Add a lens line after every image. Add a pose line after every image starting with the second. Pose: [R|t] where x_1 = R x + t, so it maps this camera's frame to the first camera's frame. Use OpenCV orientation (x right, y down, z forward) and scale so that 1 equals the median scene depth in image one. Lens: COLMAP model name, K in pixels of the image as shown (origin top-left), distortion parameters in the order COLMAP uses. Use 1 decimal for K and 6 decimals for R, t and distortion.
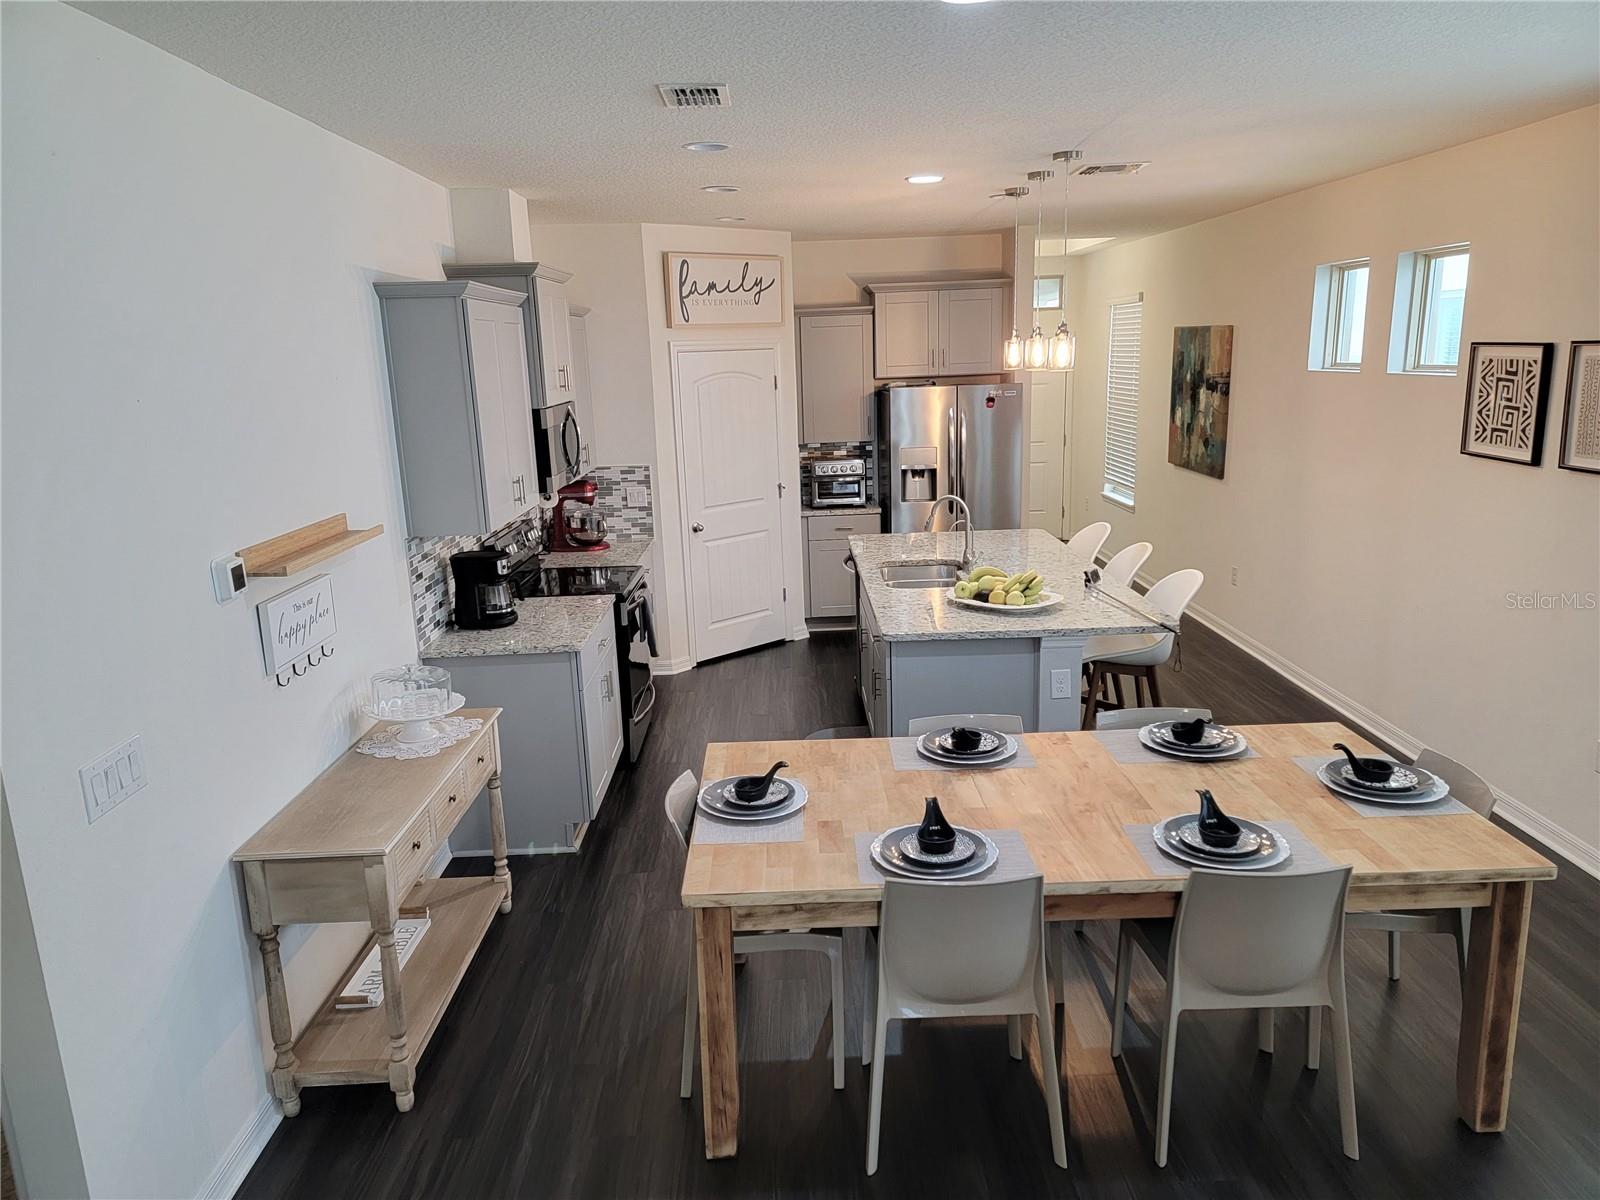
lens RADIAL K [[1165.1, 0, 799.2], [0, 1165.1, 630.3], [0, 0, 1]] dist [0.044293, -0.000668]
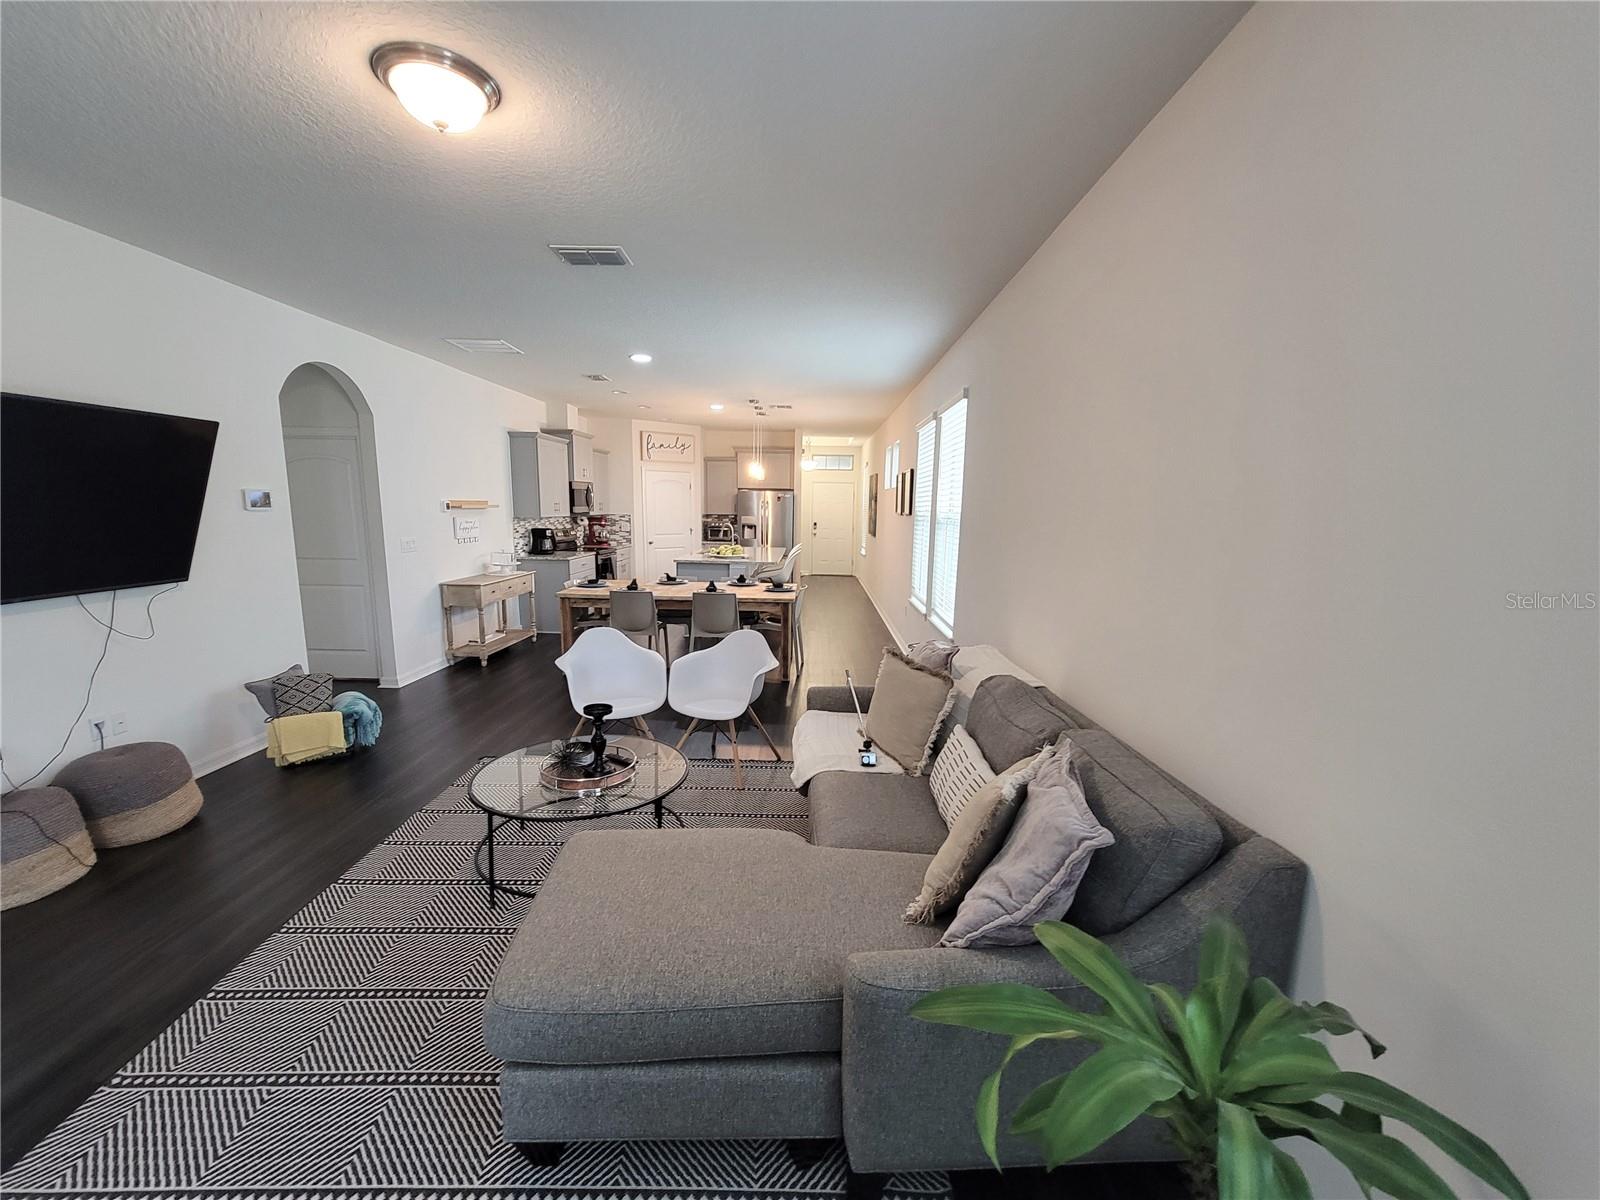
lens RADIAL K [[647.9, 0, 794.3], [0, 647.9, 613.5], [0, 0, 1]] dist [-0.000695, -0.000132]
pose [[0.998771, 0.049460, 0.003246, 0.270398], [-0.049170, 0.996929, -0.060946, 0.162687], [-0.006250, 0.060712, 0.998136, -0.438563]]
